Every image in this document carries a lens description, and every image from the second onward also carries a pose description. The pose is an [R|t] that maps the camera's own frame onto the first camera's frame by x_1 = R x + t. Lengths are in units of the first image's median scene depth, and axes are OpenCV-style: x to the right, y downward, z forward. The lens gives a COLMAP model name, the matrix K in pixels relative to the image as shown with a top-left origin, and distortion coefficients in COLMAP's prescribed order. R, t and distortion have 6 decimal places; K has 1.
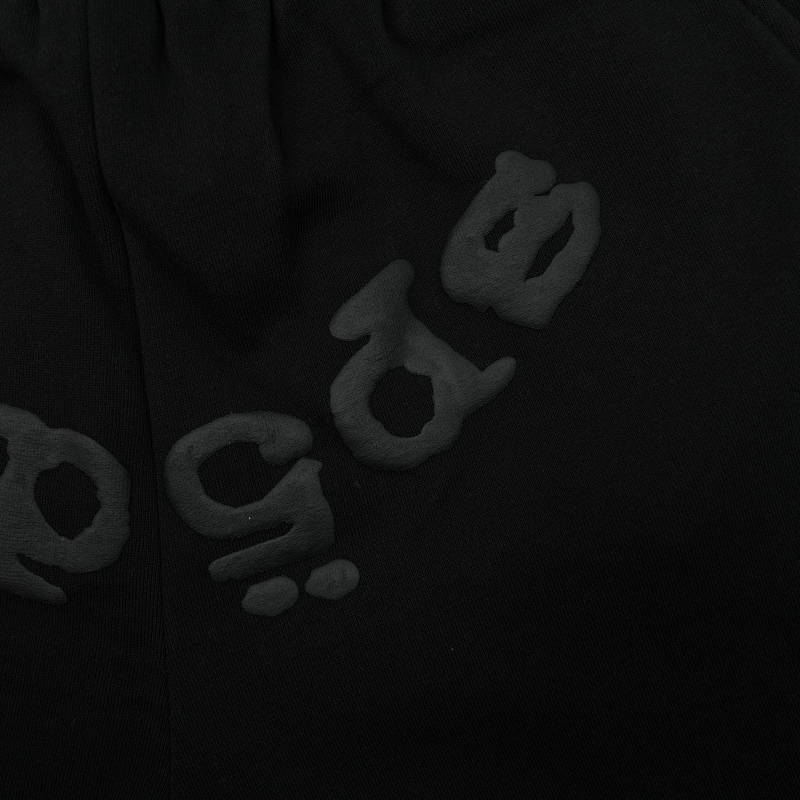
lens RADIAL K [[634.4, 0, 402.1], [0, 634.4, 403.5], [0, 0, 1]] dist [0.005814, 0.017676]
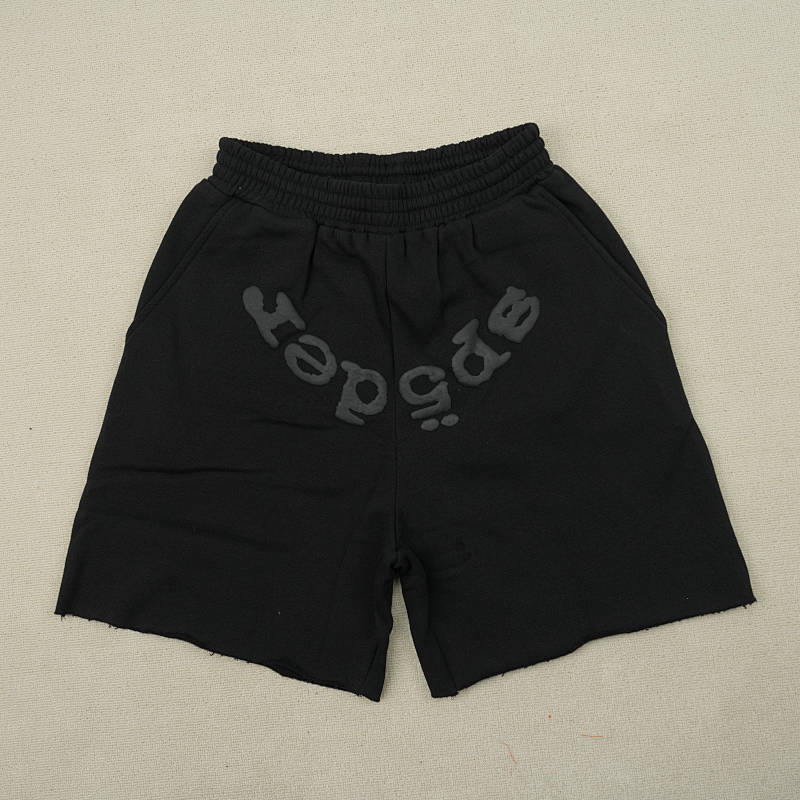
lens RADIAL K [[634.4, 0, 399.2], [0, 634.4, 403.5], [0, 0, 1]] dist [0.005814, 0.017676]
pose [[0.999298, 0.037341, -0.002974, -0.354407], [-0.037356, 0.999289, -0.005034, 0.219369], [0.002784, 0.005142, 0.999983, -2.137559]]
